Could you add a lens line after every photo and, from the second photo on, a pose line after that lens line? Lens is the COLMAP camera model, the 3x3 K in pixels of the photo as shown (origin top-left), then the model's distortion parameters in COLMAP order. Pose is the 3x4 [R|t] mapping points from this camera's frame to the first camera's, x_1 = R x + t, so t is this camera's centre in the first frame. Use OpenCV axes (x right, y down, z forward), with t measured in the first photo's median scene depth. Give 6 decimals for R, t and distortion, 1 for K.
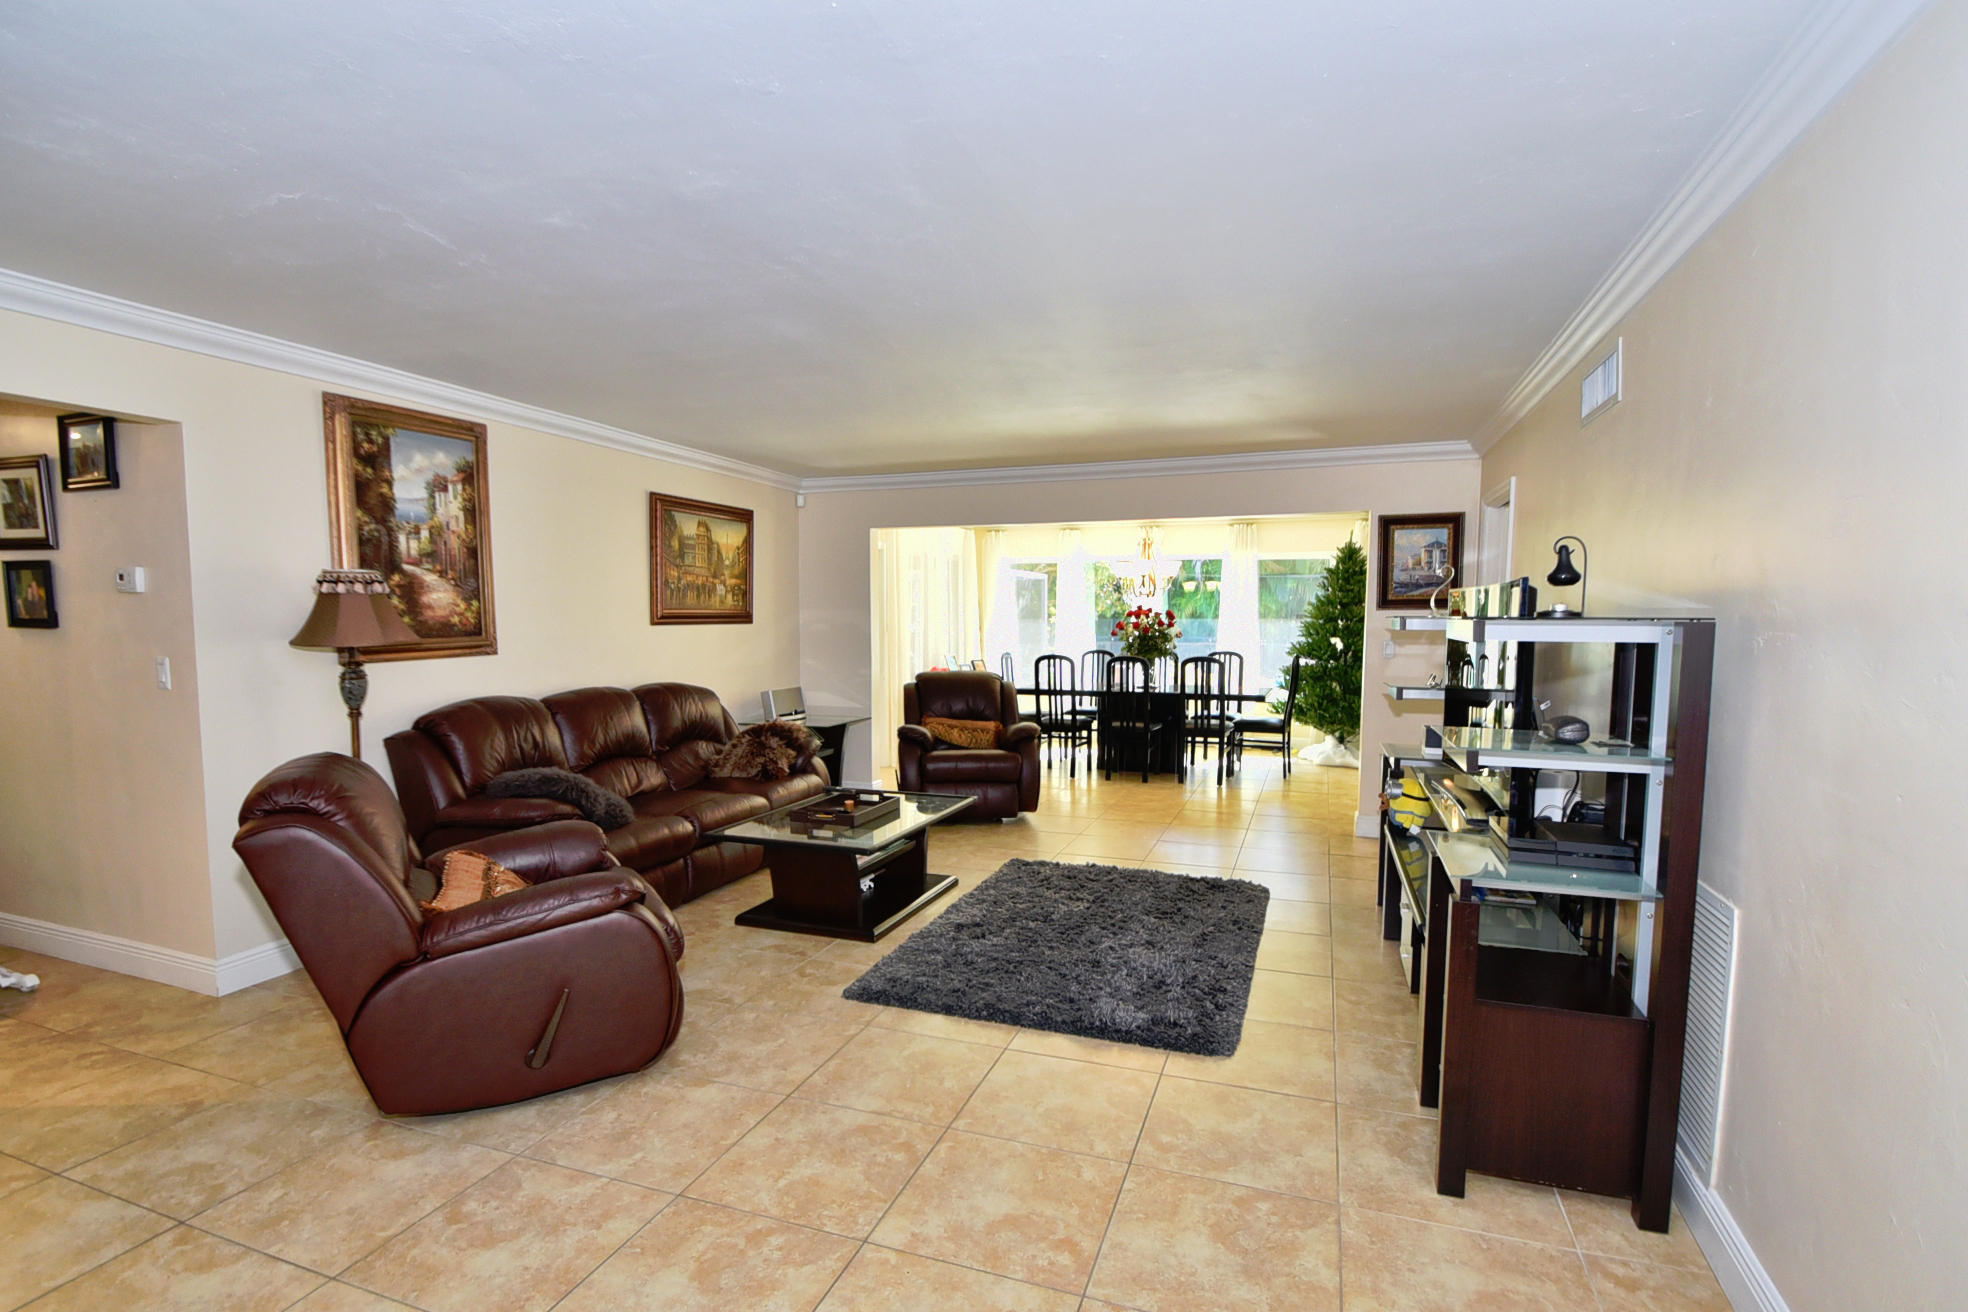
lens RADIAL K [[923.8, 0, 979.9], [0, 923.8, 698.8], [0, 0, 1]] dist [-0.004944, -0.009523]
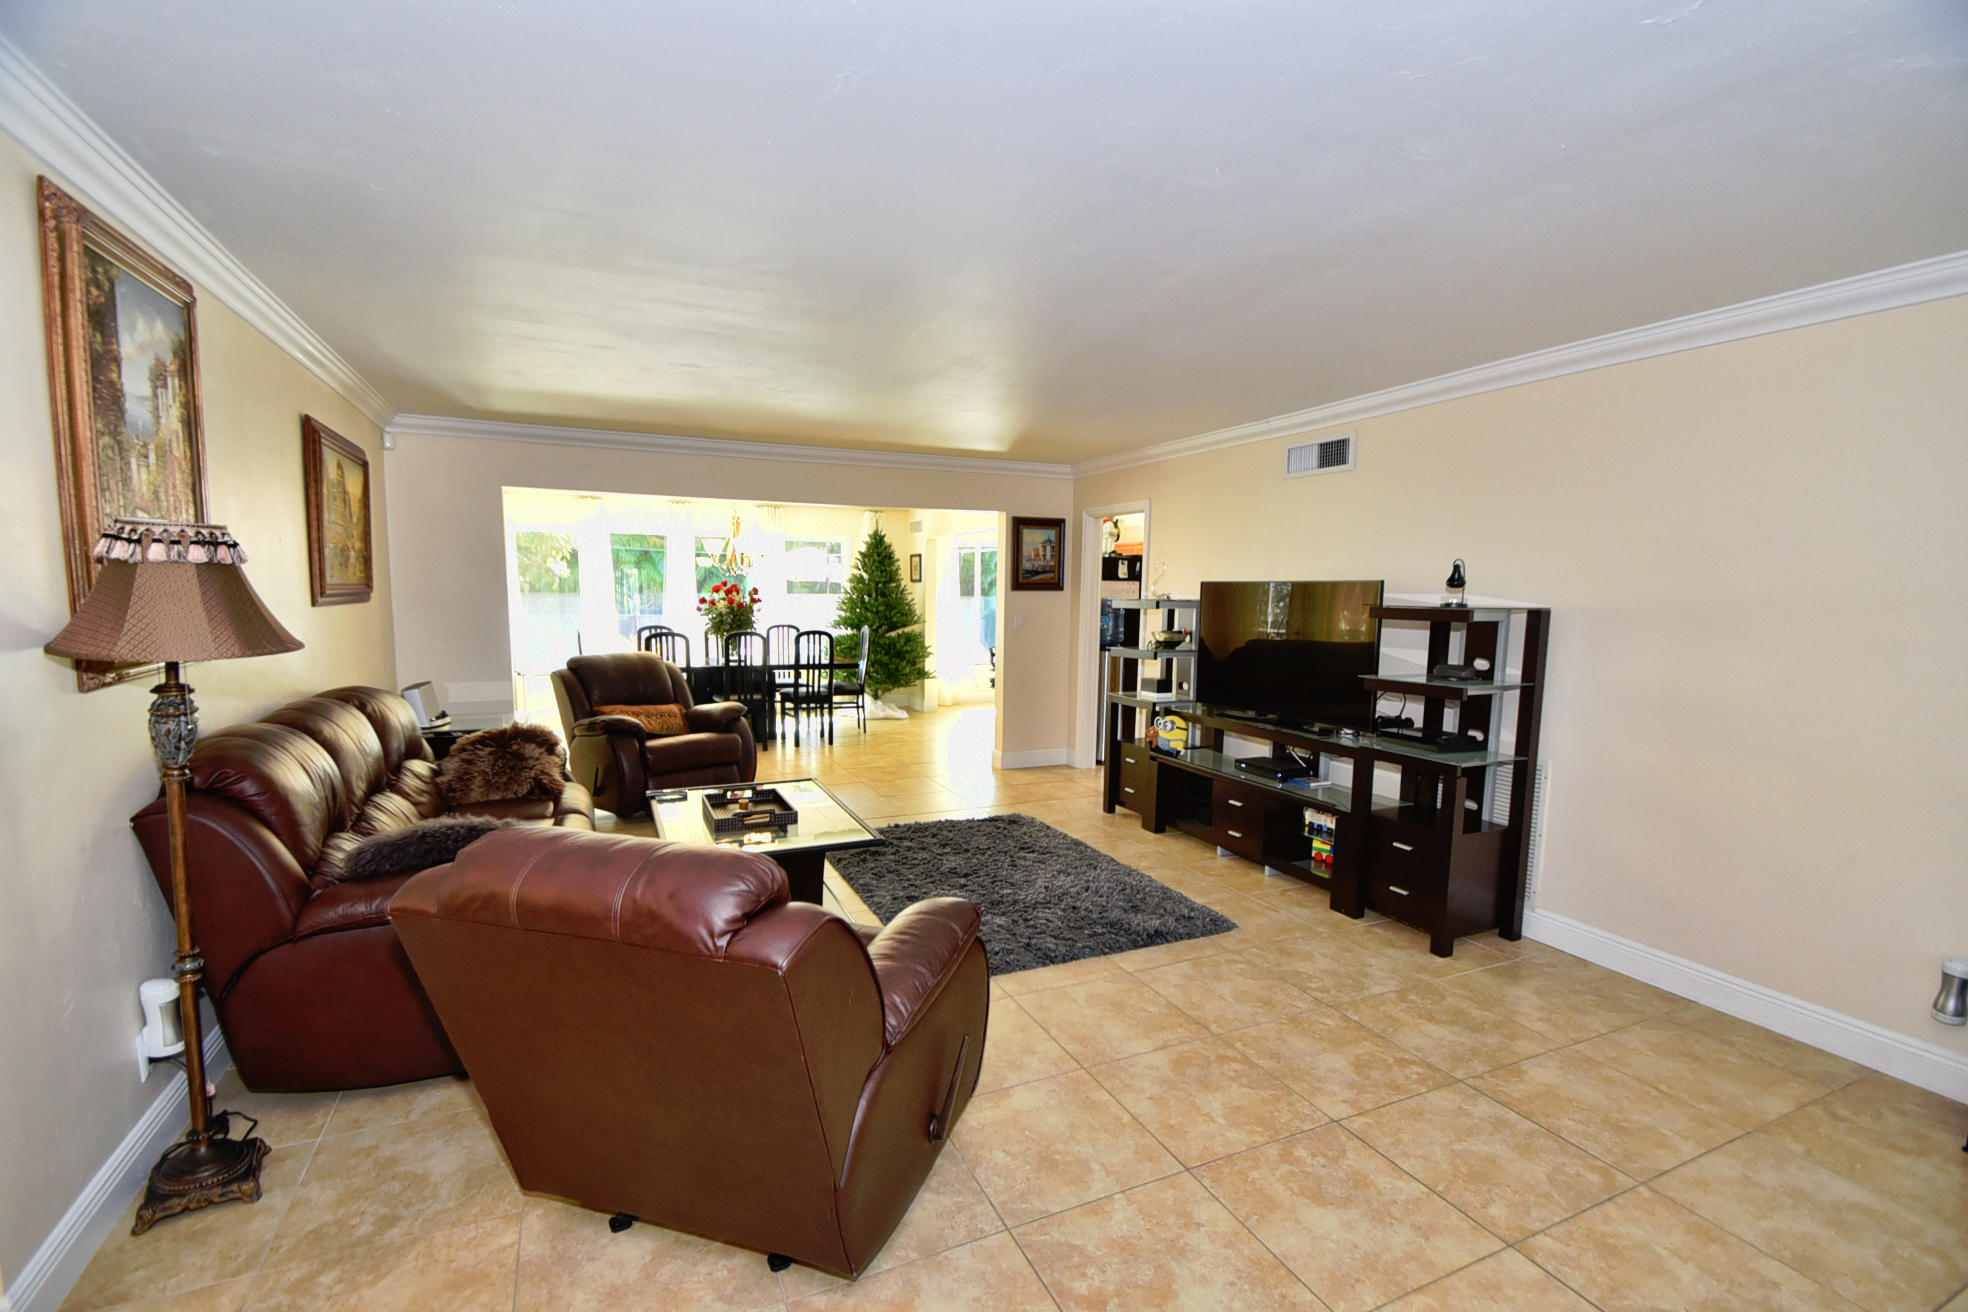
lens RADIAL K [[853.1, 0, 952.5], [0, 853.1, 702.0], [0, 0, 1]] dist [-0.011625, -0.005209]
pose [[0.730575, -0.082170, 0.677870, -0.613250], [0.051340, 0.996533, 0.065465, -0.034154], [-0.680899, -0.013025, 0.732261, 0.265323]]
